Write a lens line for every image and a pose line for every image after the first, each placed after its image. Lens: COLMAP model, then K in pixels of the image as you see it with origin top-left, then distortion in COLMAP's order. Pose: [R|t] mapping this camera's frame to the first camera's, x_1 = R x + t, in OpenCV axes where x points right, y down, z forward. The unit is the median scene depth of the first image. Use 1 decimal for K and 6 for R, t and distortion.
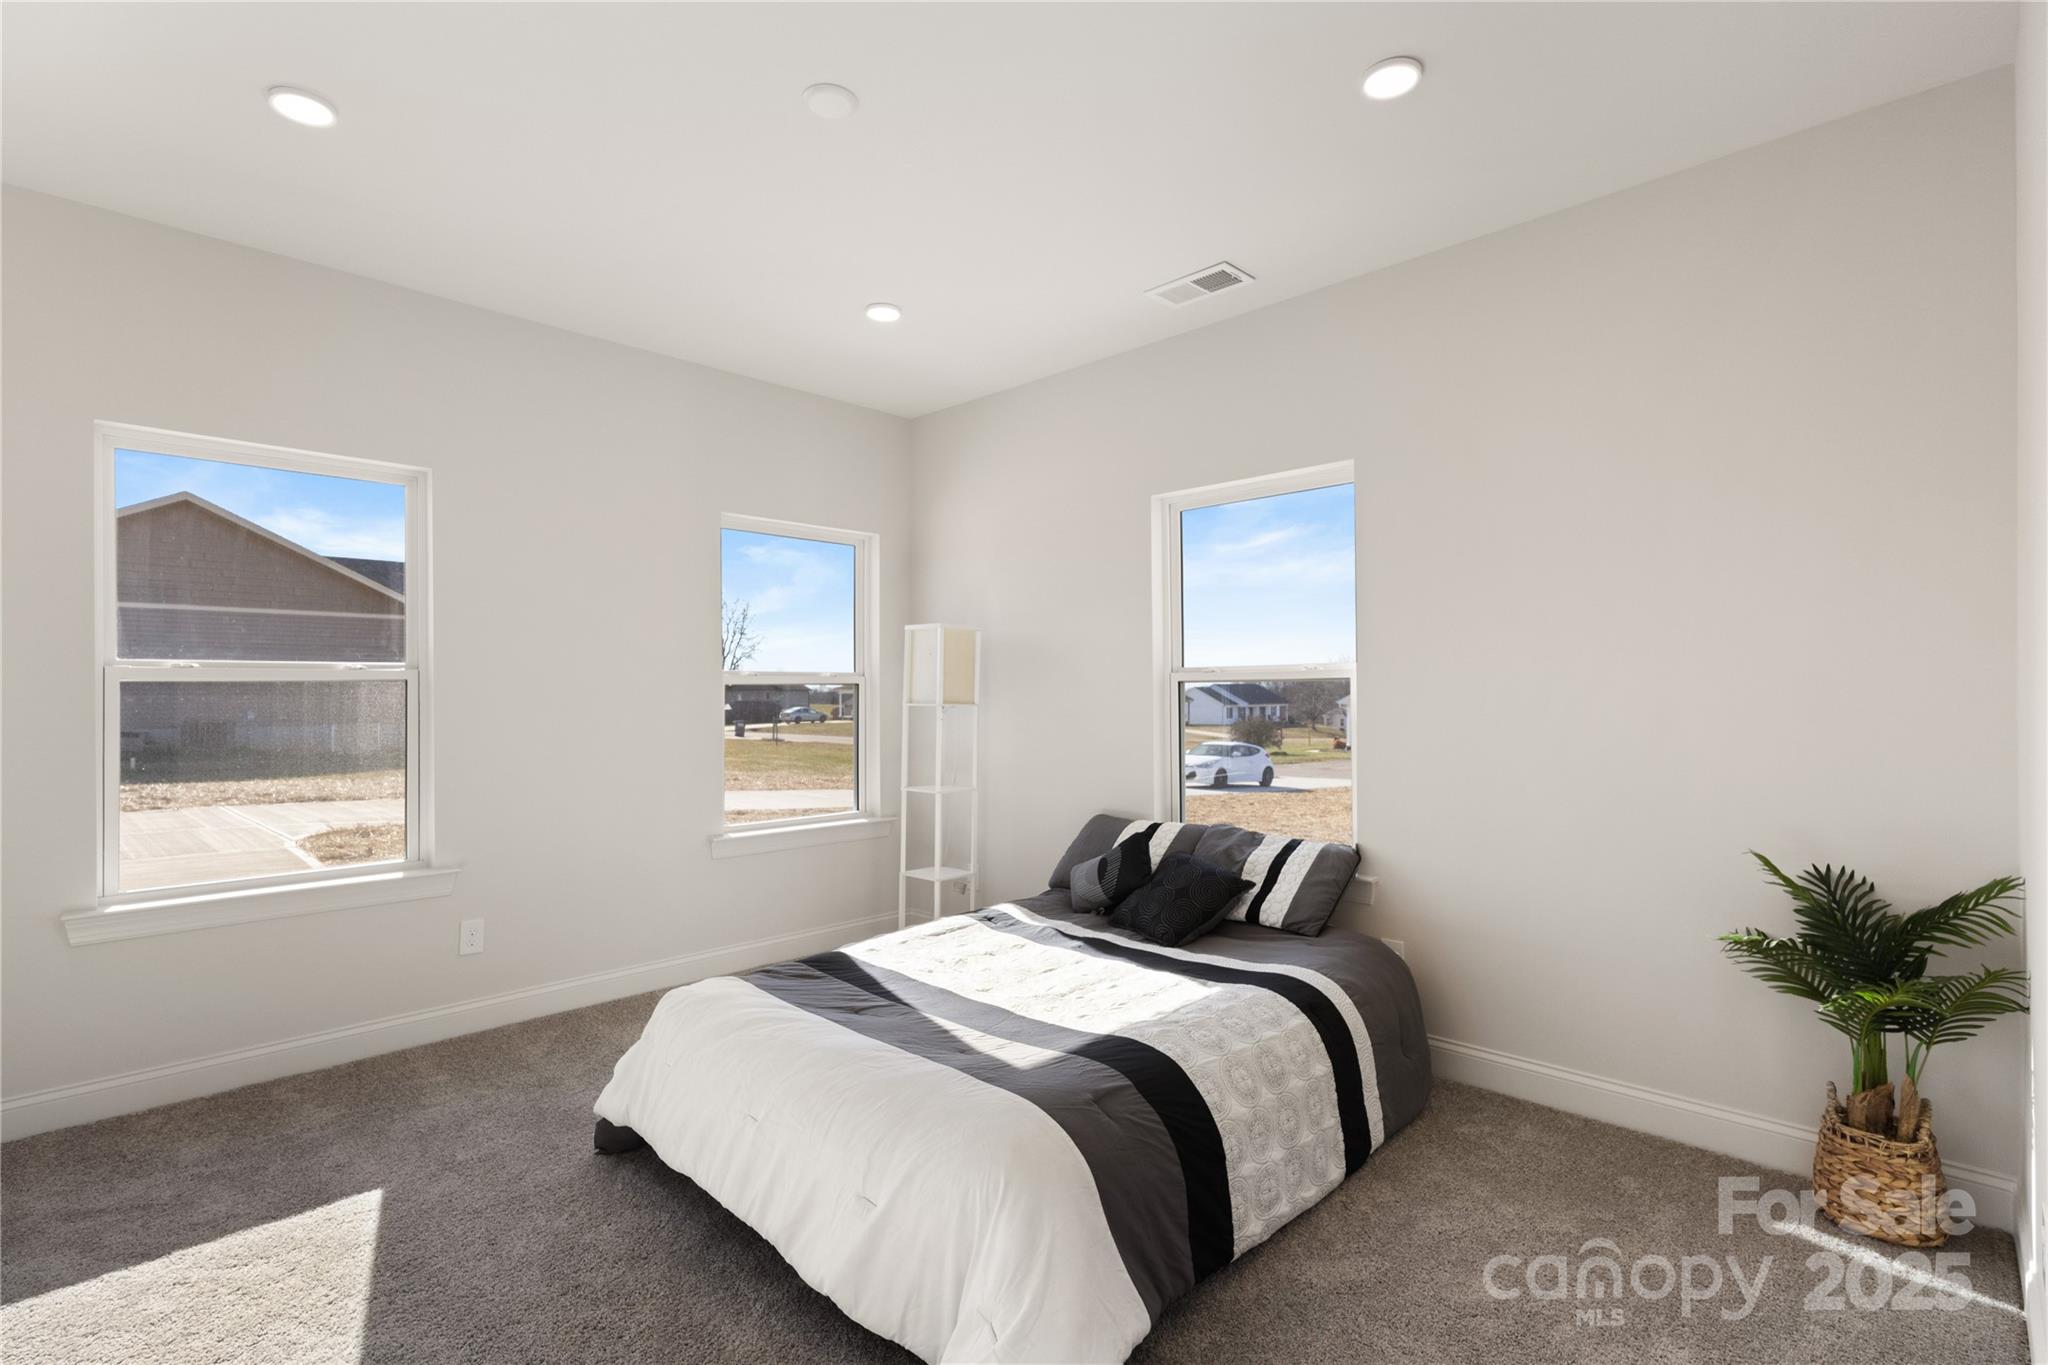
lens RADIAL K [[949.7, 0, 1033.7], [0, 949.7, 685.2], [0, 0, 1]] dist [-0.002422, 0.000635]
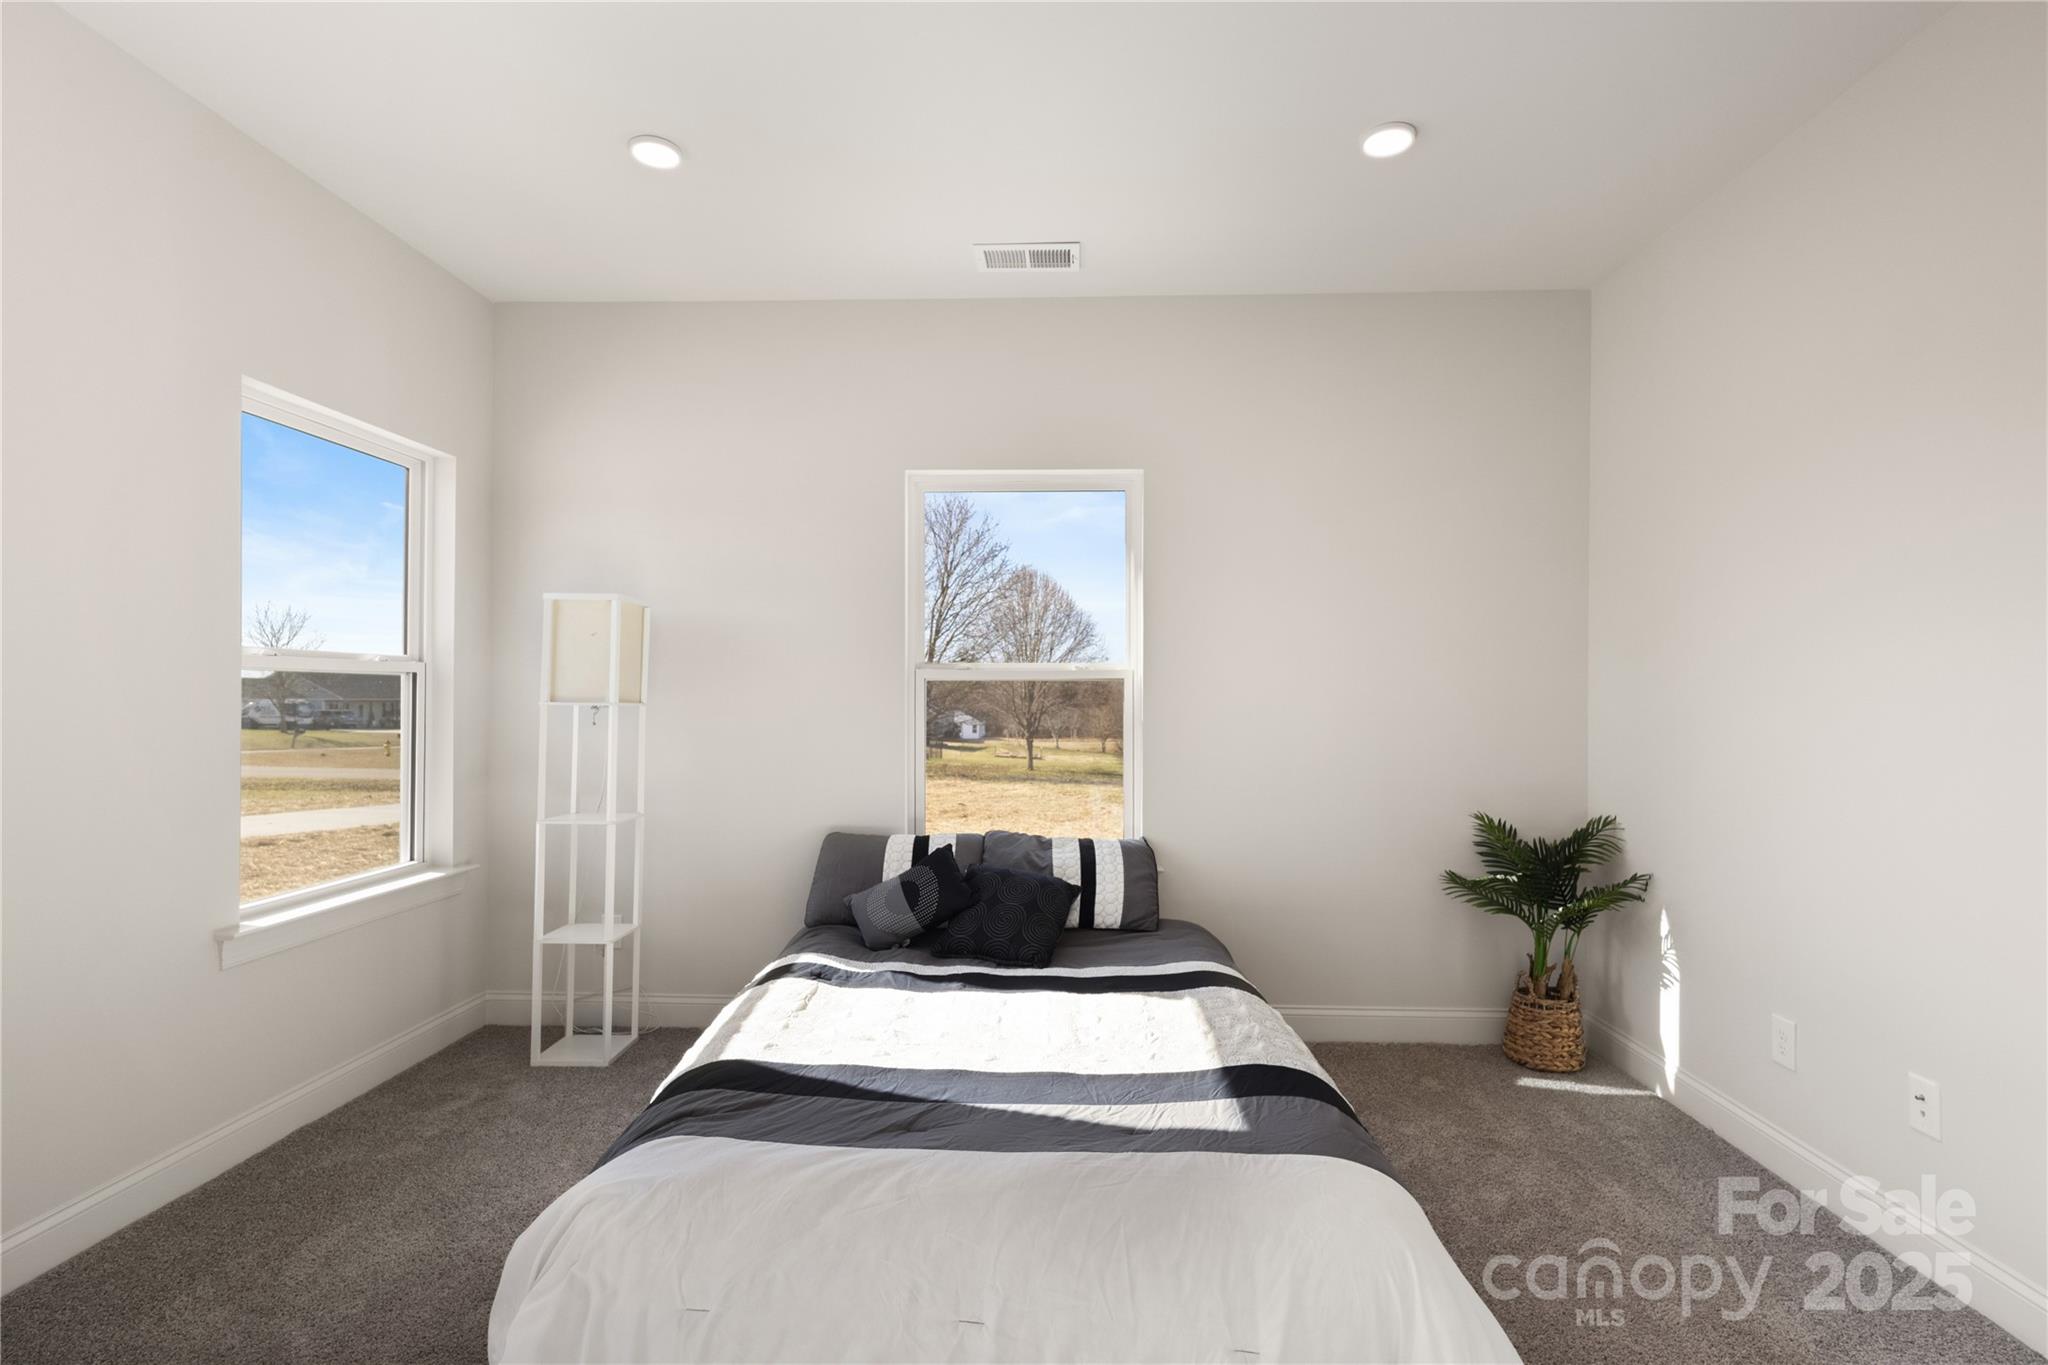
lens RADIAL K [[949.7, 0, 1022.6], [0, 949.7, 689.9], [0, 0, 1]] dist [-0.002422, 0.000635]
pose [[0.748598, 0.009109, 0.662962, -0.563459], [-0.013948, 0.999901, 0.002011, 0.005432], [-0.662878, -0.010752, 0.748650, 0.376515]]
